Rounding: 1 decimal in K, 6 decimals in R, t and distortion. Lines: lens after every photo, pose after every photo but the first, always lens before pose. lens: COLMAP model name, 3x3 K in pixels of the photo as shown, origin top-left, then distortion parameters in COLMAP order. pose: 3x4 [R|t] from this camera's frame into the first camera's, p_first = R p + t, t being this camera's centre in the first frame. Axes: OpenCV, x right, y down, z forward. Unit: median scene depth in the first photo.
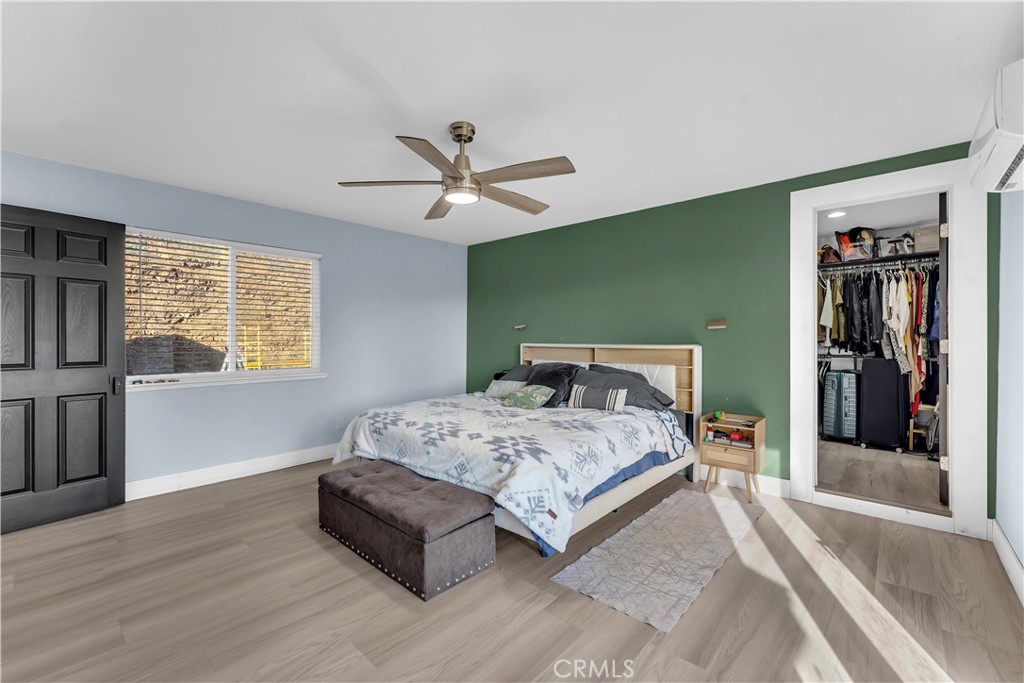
lens RADIAL K [[437.2, 0, 510.1], [0, 437.2, 340.3], [0, 0, 1]] dist [-0.003262, -0.000076]
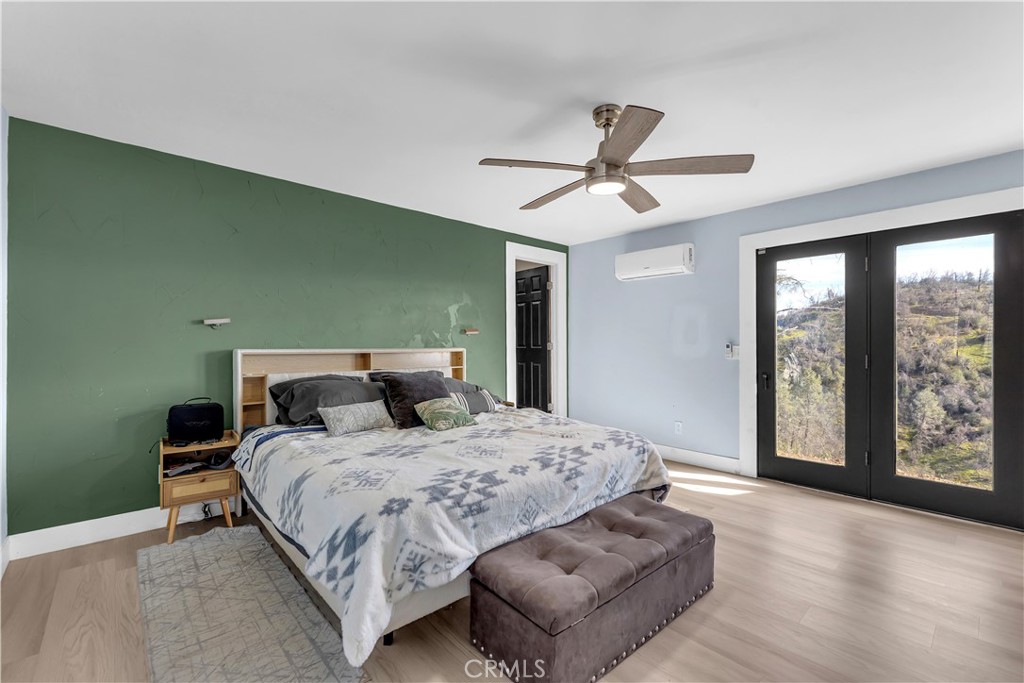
lens RADIAL K [[437.2, 0, 509.5], [0, 437.2, 344.1], [0, 0, 1]] dist [-0.003262, -0.000076]
pose [[0.098189, -0.004180, 0.995159, -0.921831], [0.002224, 0.999990, 0.003981, -0.003792], [-0.995165, 0.001822, 0.098198, 0.980572]]
